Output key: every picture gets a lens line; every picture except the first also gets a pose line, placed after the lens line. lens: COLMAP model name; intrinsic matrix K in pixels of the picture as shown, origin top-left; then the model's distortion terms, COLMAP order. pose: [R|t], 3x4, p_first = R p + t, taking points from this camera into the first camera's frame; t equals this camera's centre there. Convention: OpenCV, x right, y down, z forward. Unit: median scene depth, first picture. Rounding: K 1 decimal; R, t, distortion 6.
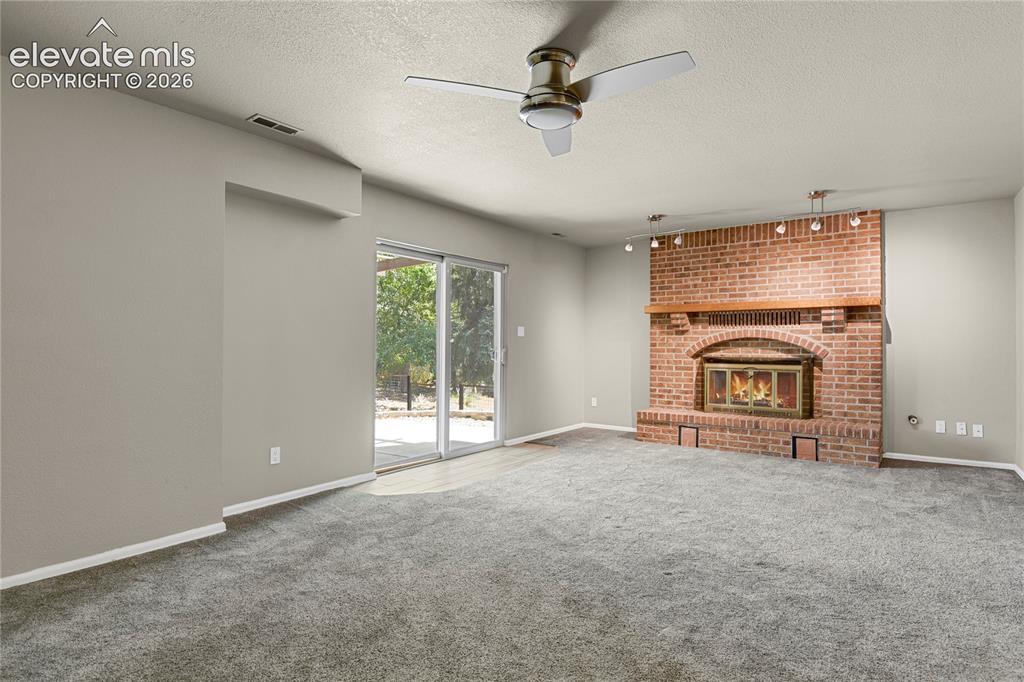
lens RADIAL K [[517.9, 0, 512.0], [0, 517.9, 341.0], [0, 0, 1]] dist [-0.023053, -0.000274]
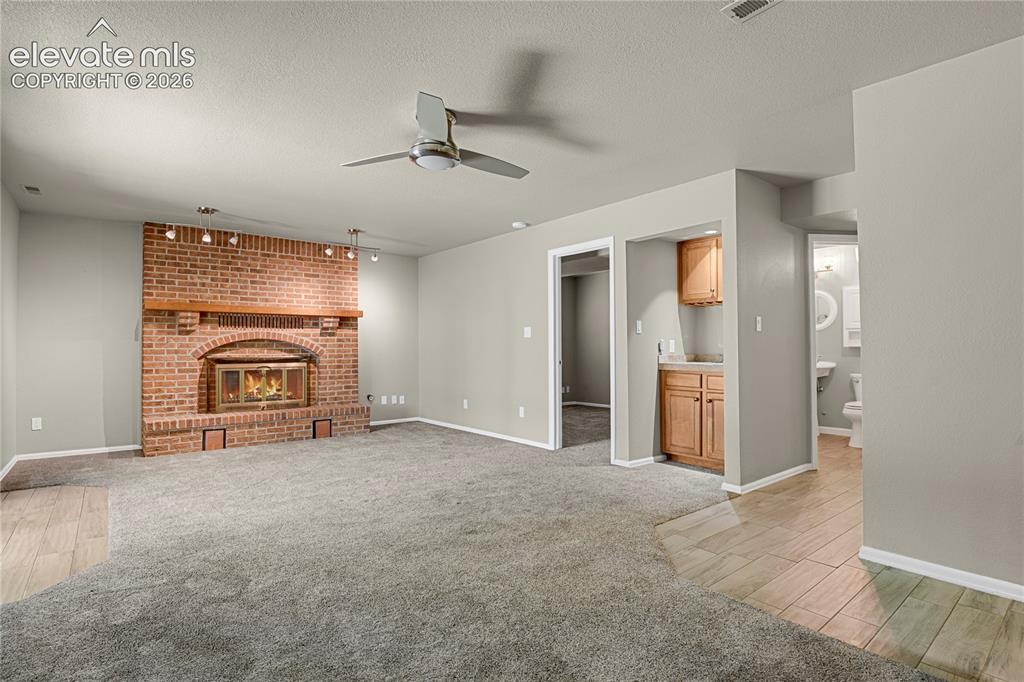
lens RADIAL K [[508.7, 0, 517.8], [0, 508.7, 339.8], [0, 0, 1]] dist [-0.028565, -0.000649]
pose [[0.241434, 0.013591, 0.970322, -0.450660], [-0.004680, 0.999907, -0.012841, 0.006421], [-0.970406, -0.001441, 0.241475, 0.217809]]
